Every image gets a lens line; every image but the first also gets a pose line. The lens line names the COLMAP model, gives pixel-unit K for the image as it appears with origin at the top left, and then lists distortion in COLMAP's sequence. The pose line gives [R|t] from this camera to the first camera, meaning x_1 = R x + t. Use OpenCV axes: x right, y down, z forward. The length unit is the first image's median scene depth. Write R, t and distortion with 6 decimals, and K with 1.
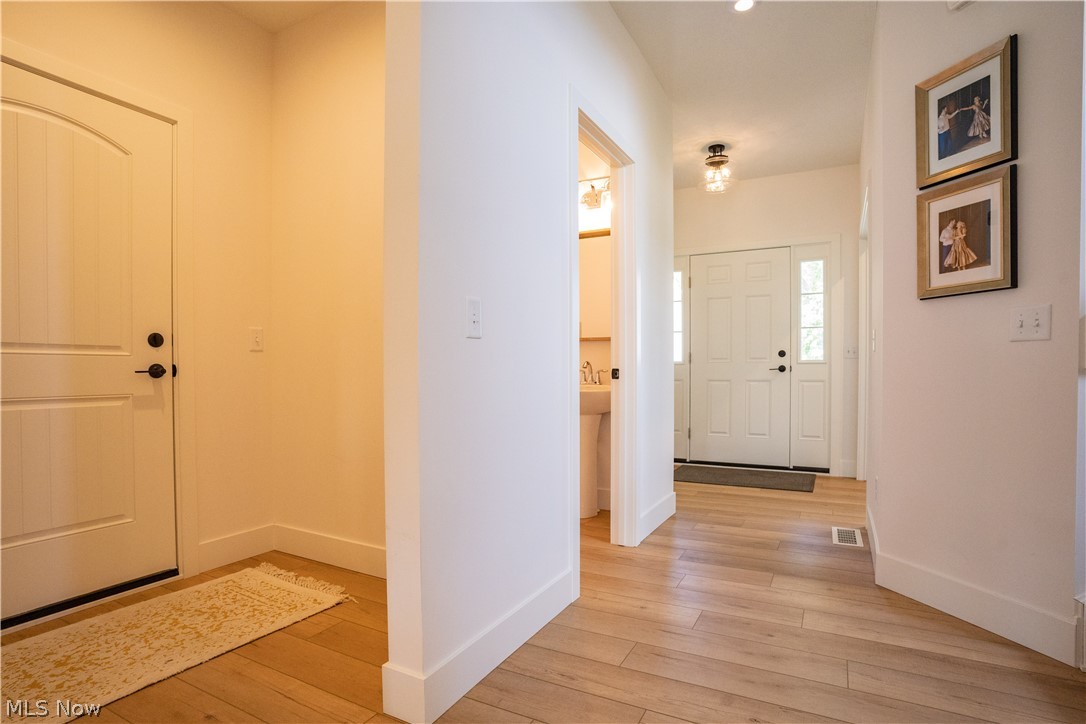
lens RADIAL K [[545.5, 0, 533.0], [0, 545.5, 379.7], [0, 0, 1]] dist [-0.046186, 0.016436]
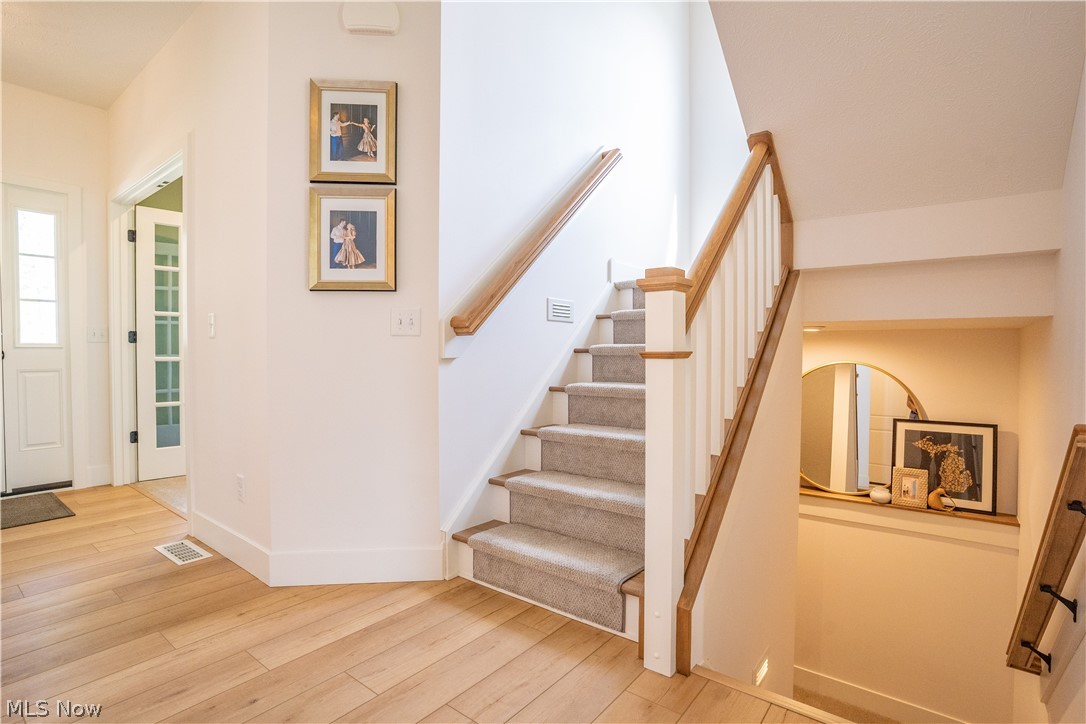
lens RADIAL K [[545.5, 0, 540.1], [0, 545.5, 361.2], [0, 0, 1]] dist [-0.046186, 0.016436]
pose [[0.170964, -0.018023, 0.985112, -0.229153], [0.018553, 0.999714, 0.015070, -0.023544], [-0.985103, 0.015700, 0.171250, 0.417534]]
